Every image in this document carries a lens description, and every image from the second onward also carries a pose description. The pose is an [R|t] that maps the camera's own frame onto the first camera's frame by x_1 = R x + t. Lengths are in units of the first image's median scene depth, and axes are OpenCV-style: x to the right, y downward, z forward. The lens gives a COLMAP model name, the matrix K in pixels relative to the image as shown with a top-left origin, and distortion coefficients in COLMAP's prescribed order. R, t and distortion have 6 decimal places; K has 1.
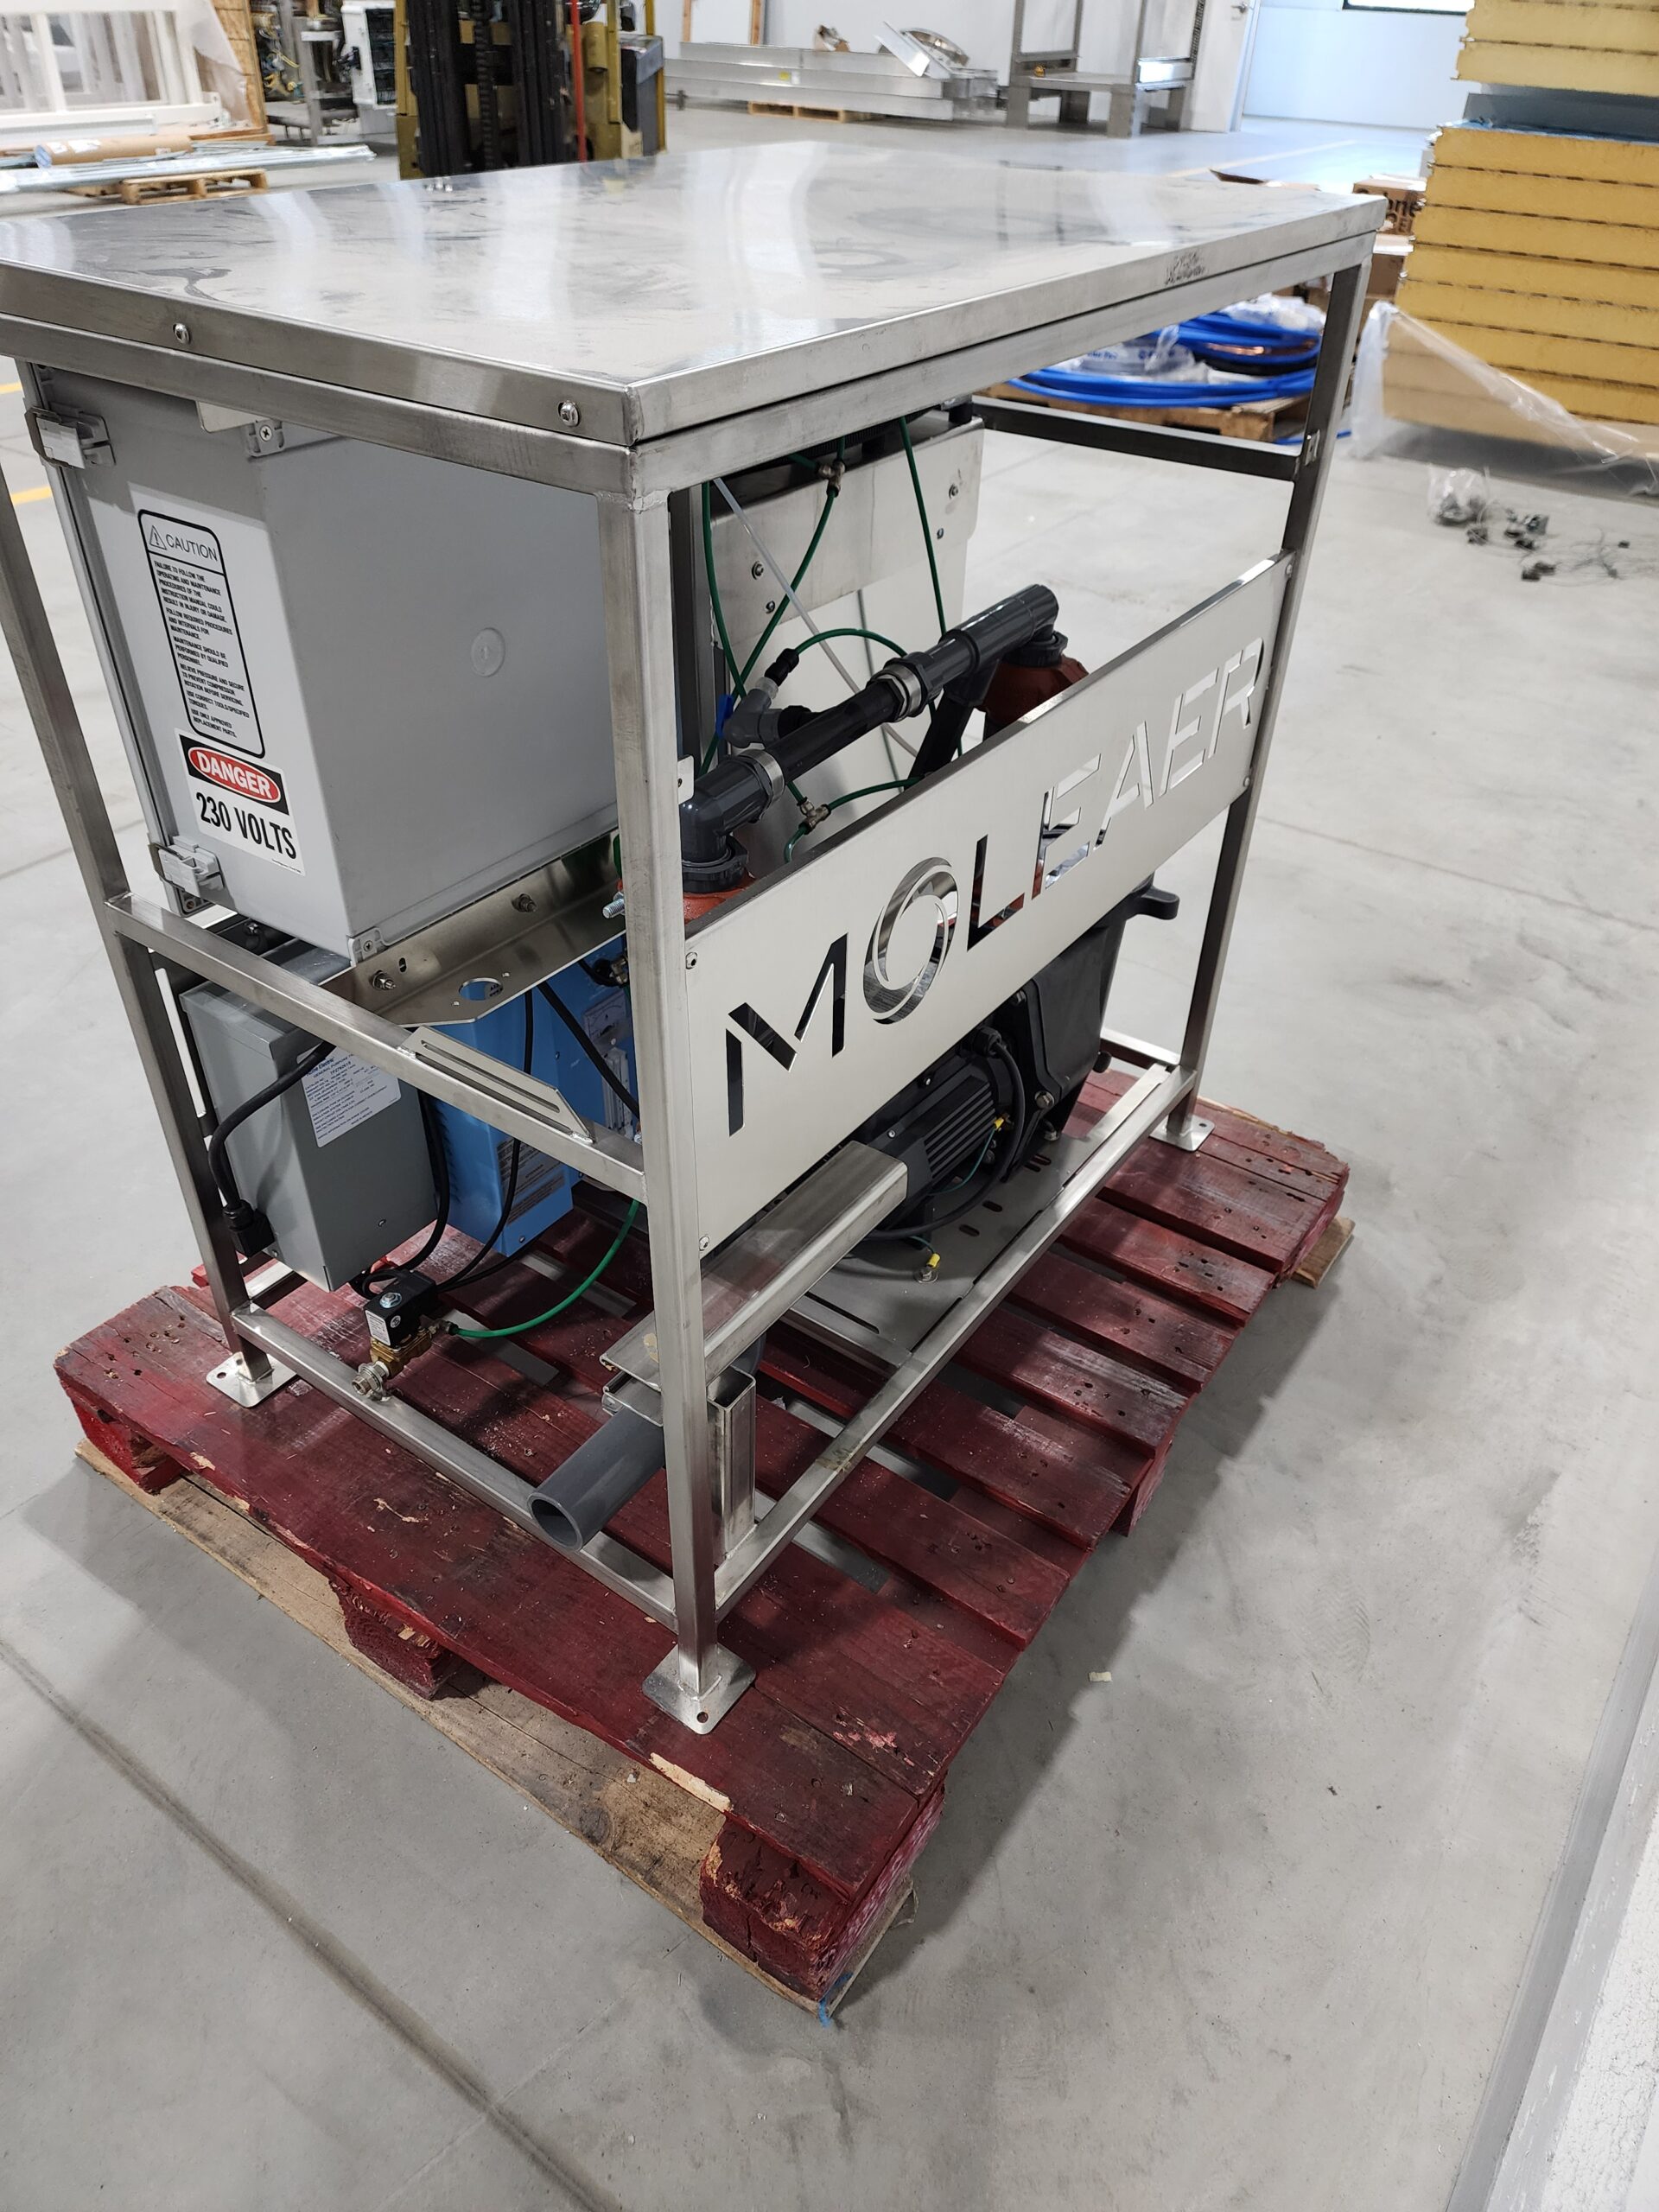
lens RADIAL K [[1508.1, 0, 829.5], [0, 1508.1, 1106.0], [0, 0, 1]] dist [0.009294, -0.001526]
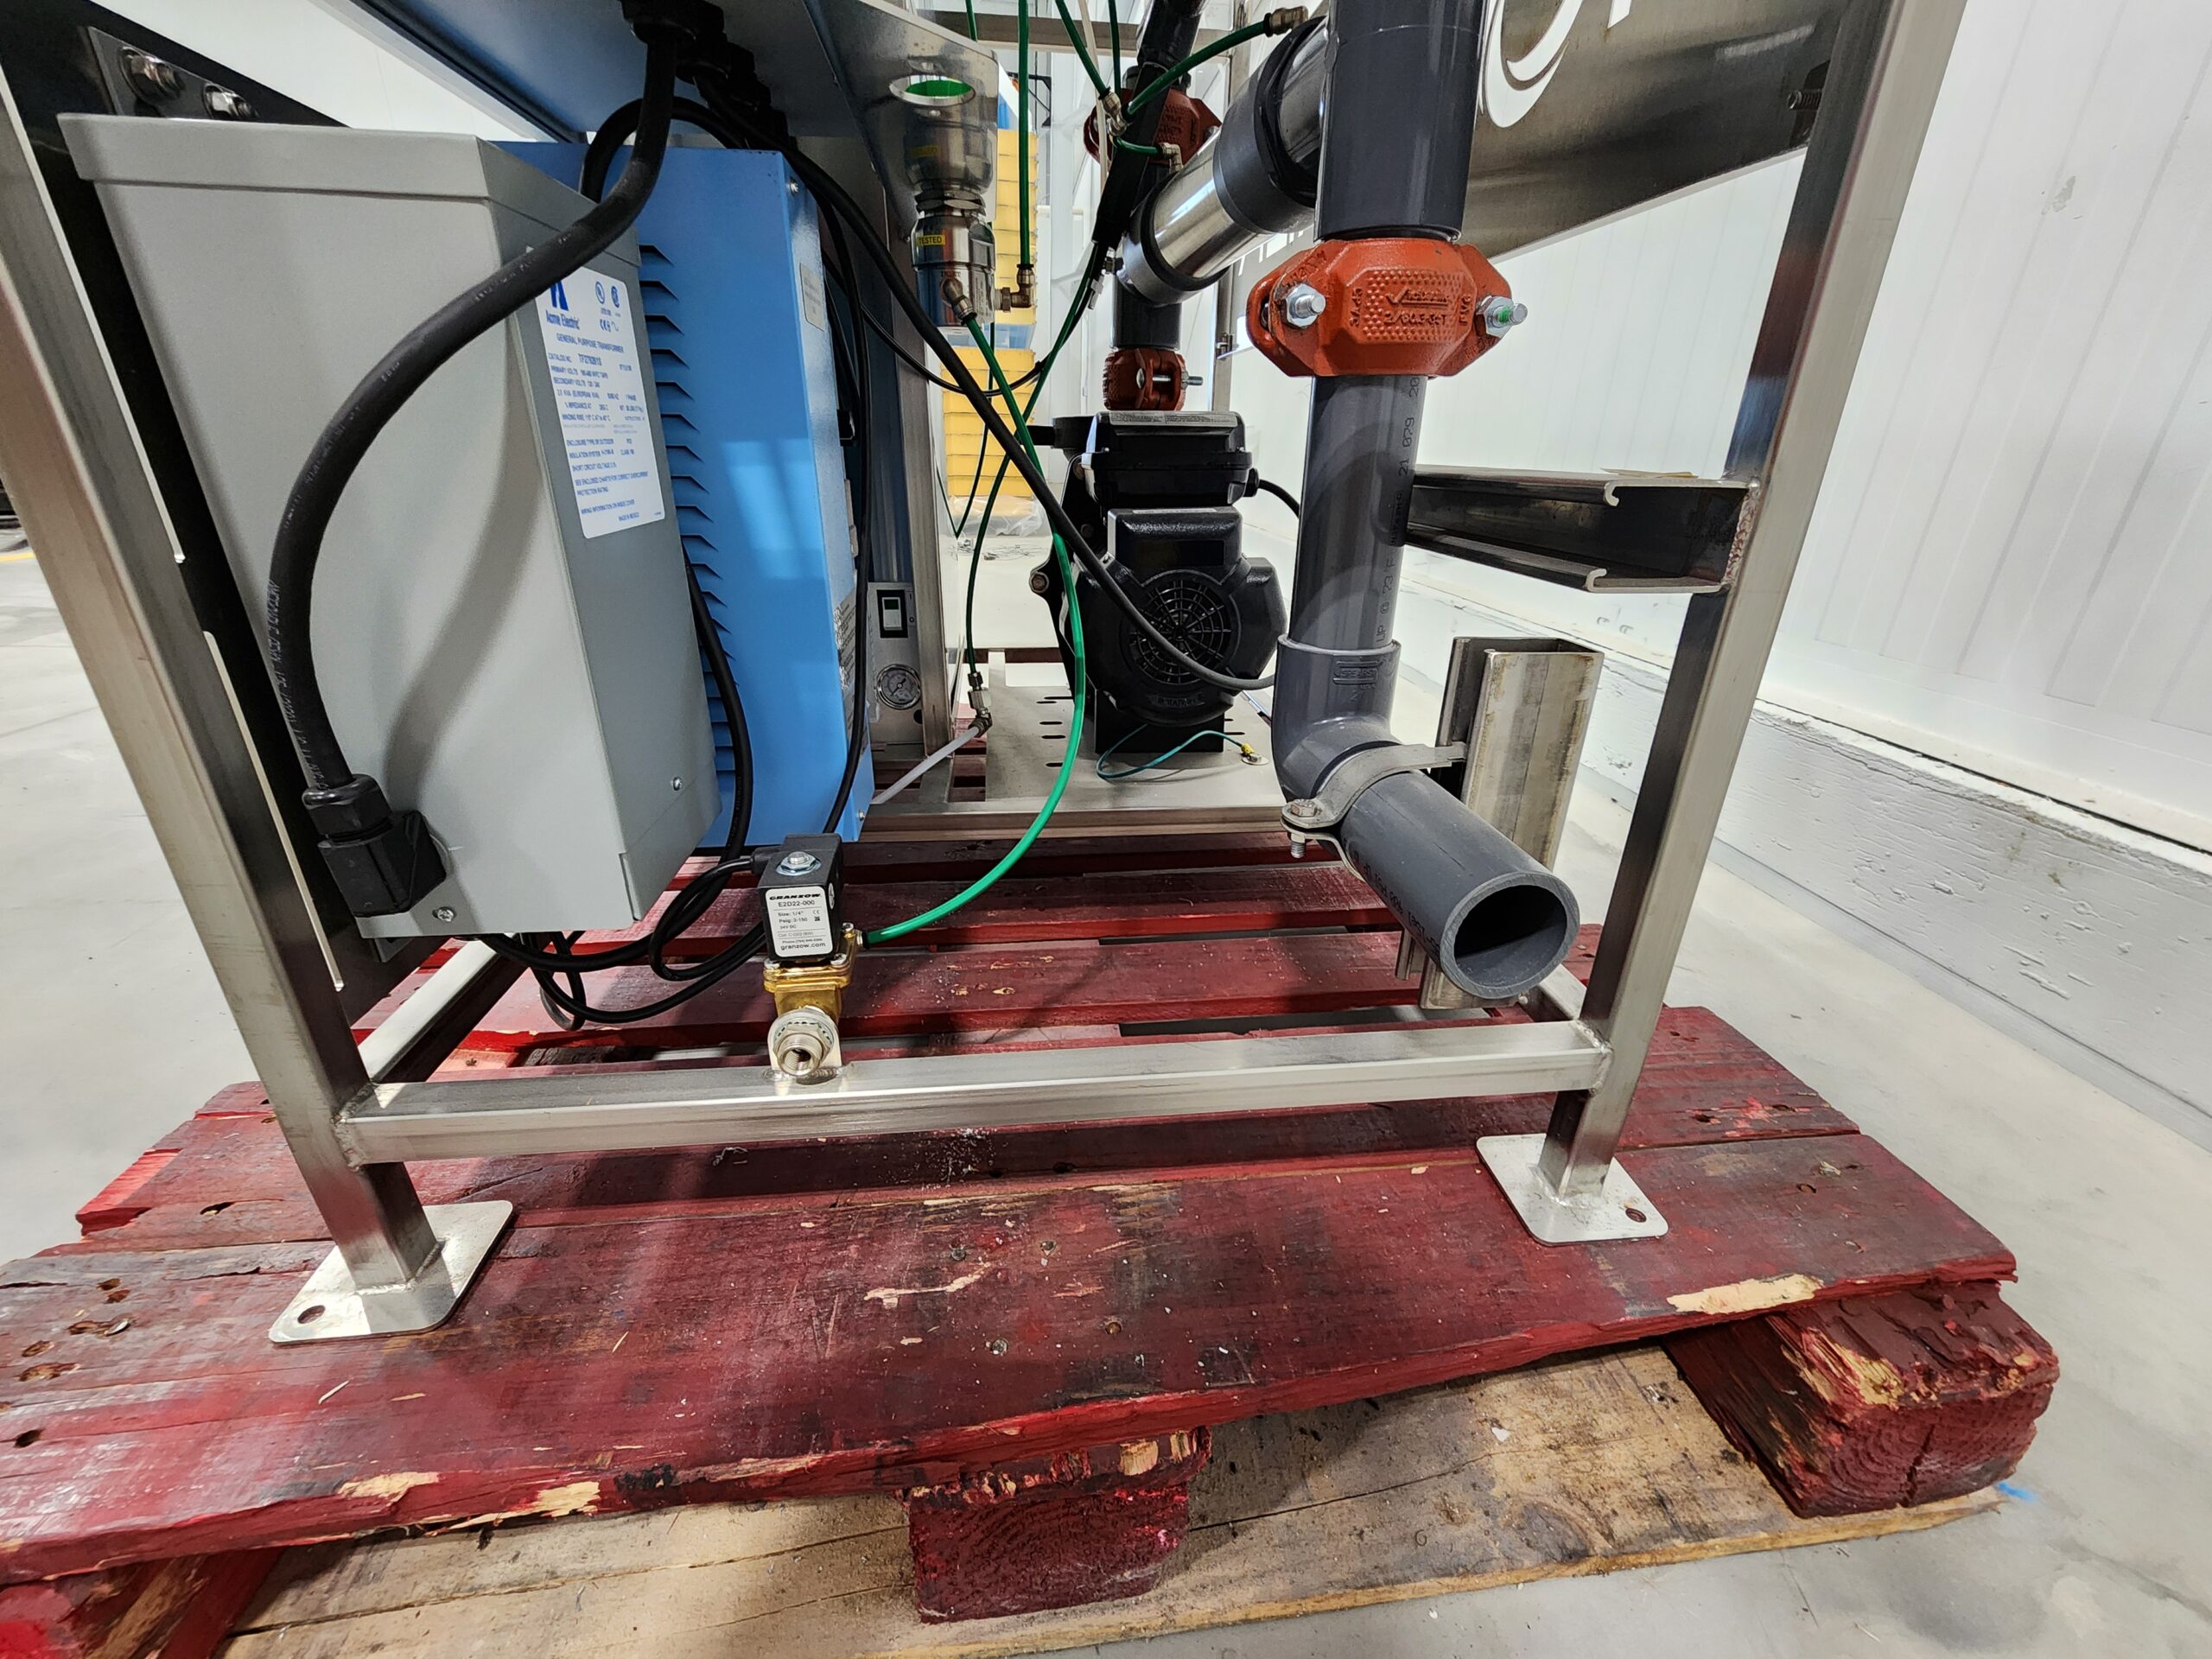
lens RADIAL K [[907.3, 0, 1106.6], [0, 907.3, 845.1], [0, 0, 1]] dist [-0.001658, -0.000198]
pose [[0.744204, -0.275937, 0.608292, -0.451404], [0.397480, 0.914837, -0.071297, 0.210038], [-0.536815, 0.294843, 0.790504, 0.802079]]
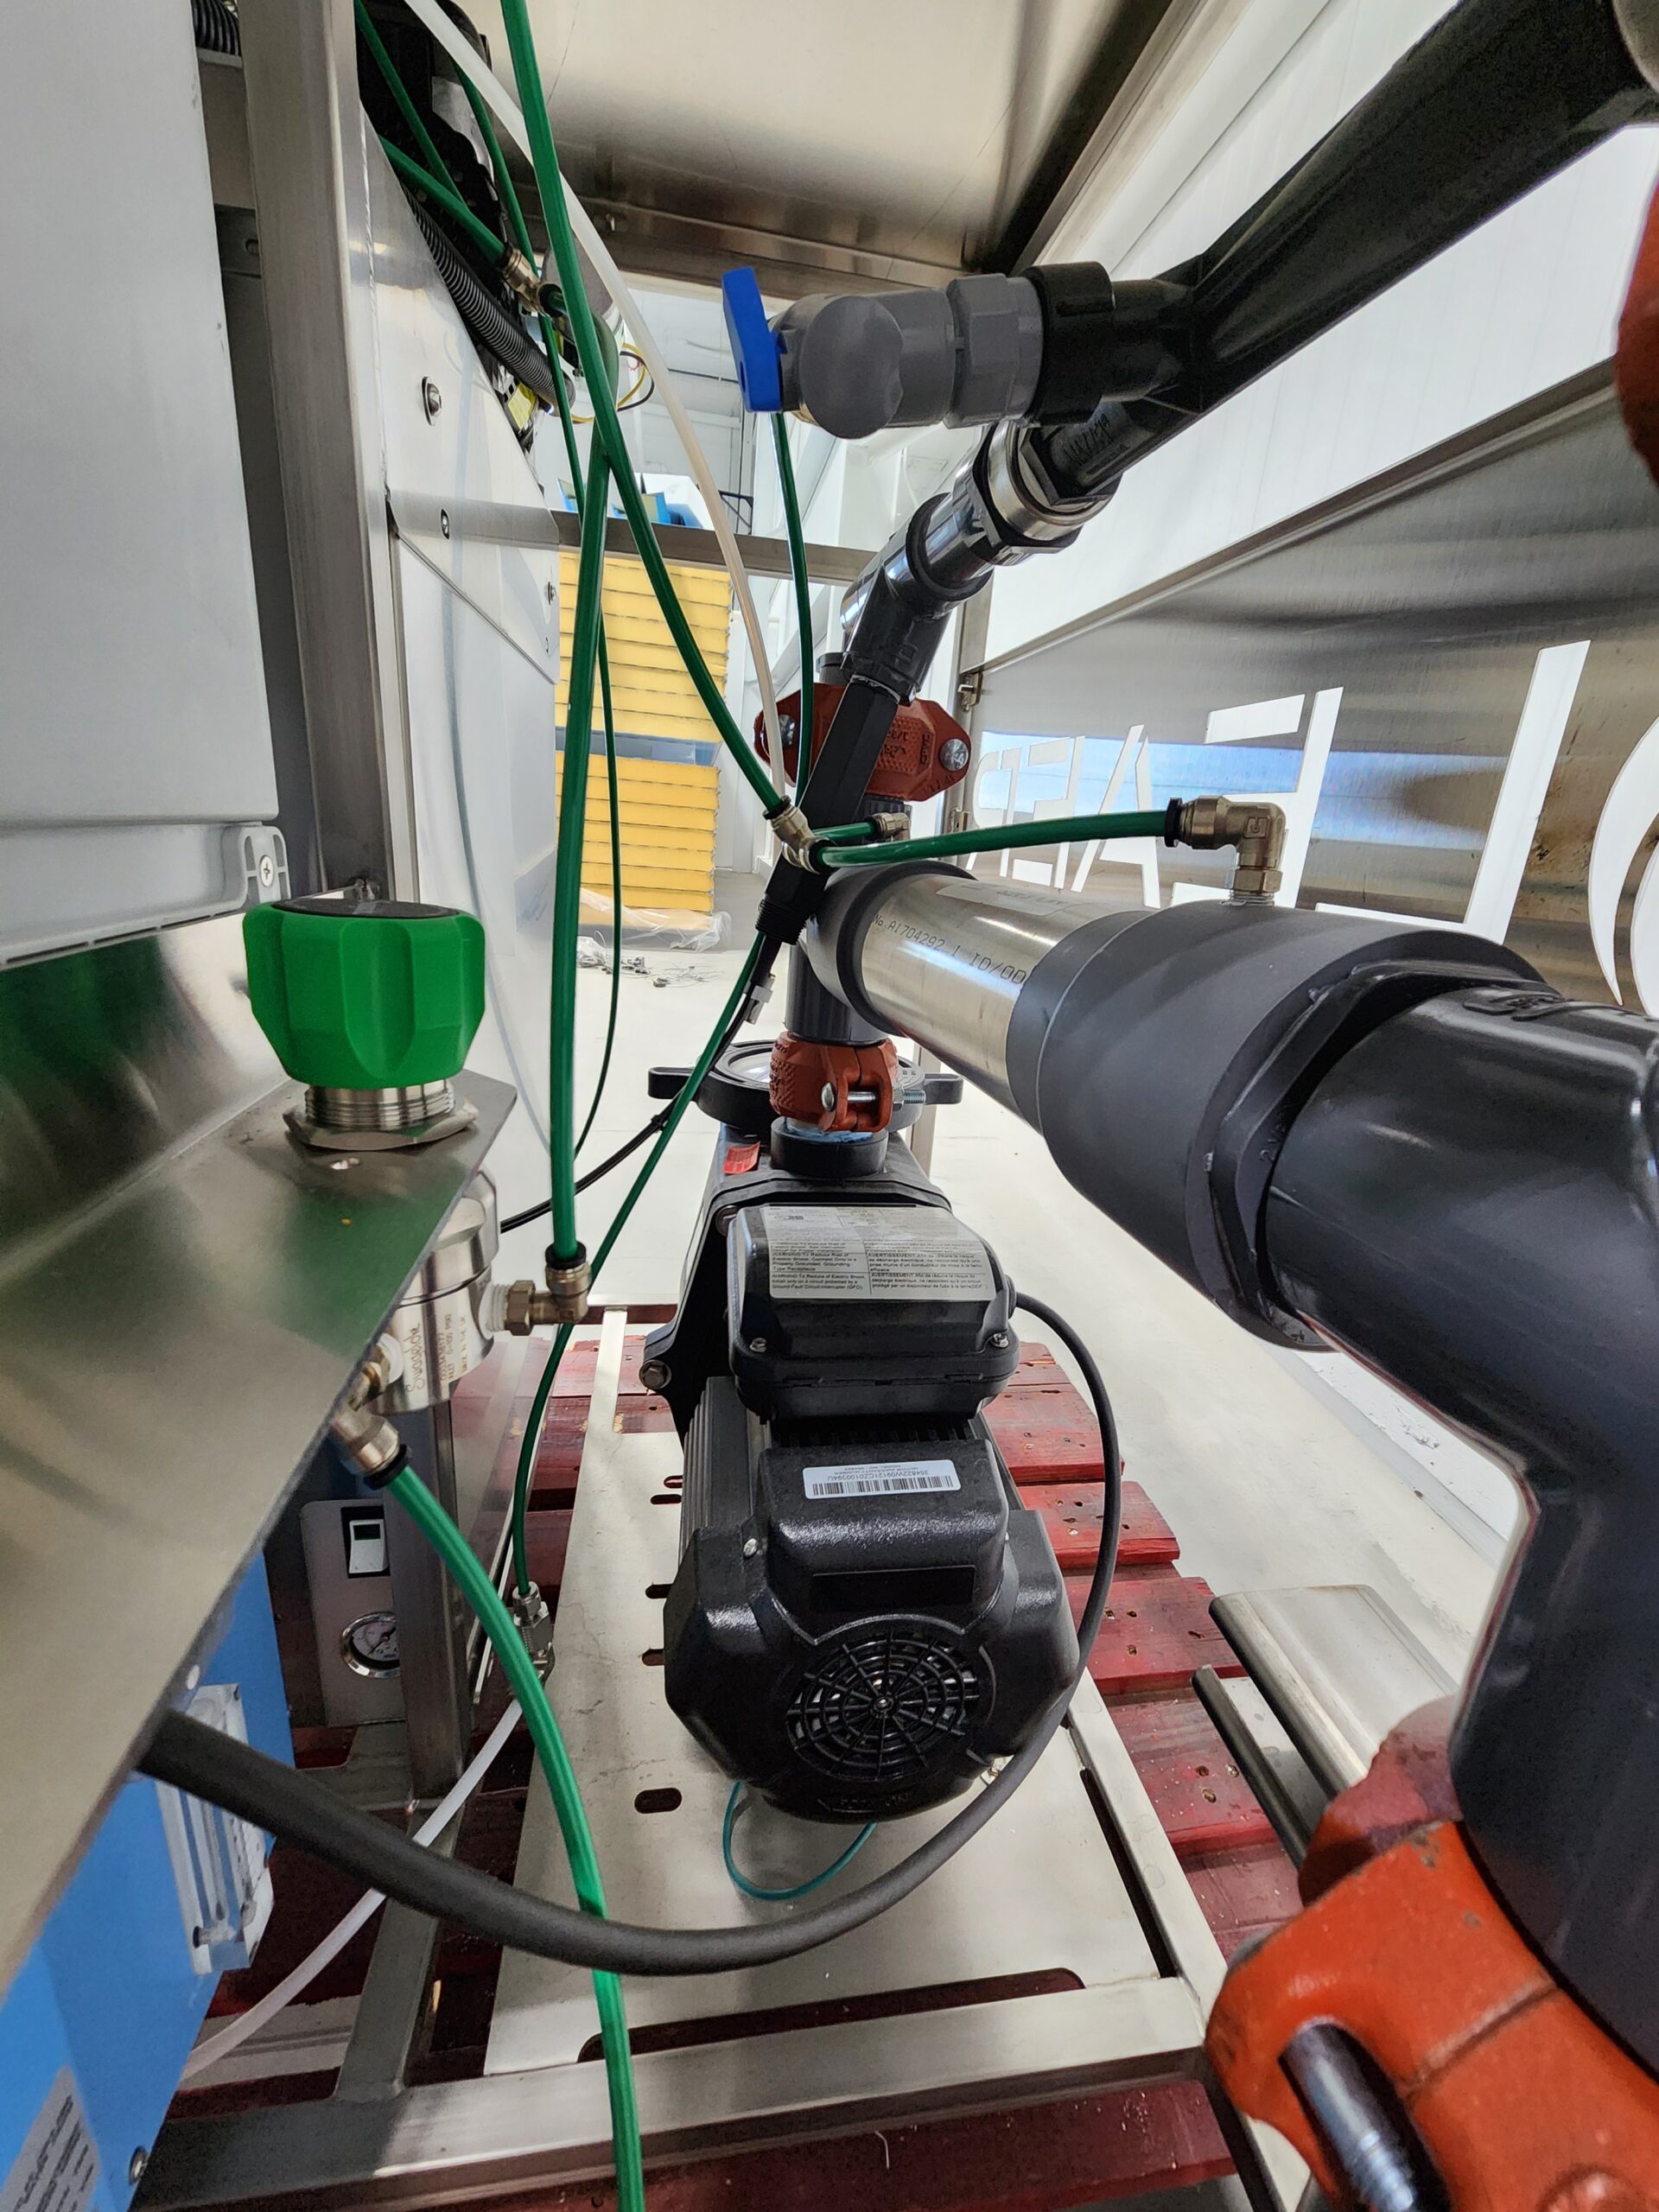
lens RADIAL K [[907.3, 0, 829.5], [0, 907.3, 1106.0], [0, 0, 1]] dist [-0.001658, -0.000198]
pose [[0.717557, -0.176980, 0.673639, -0.196111], [0.368408, 0.917246, -0.151446, -0.098679], [-0.591090, 0.356845, 0.723377, 0.920410]]
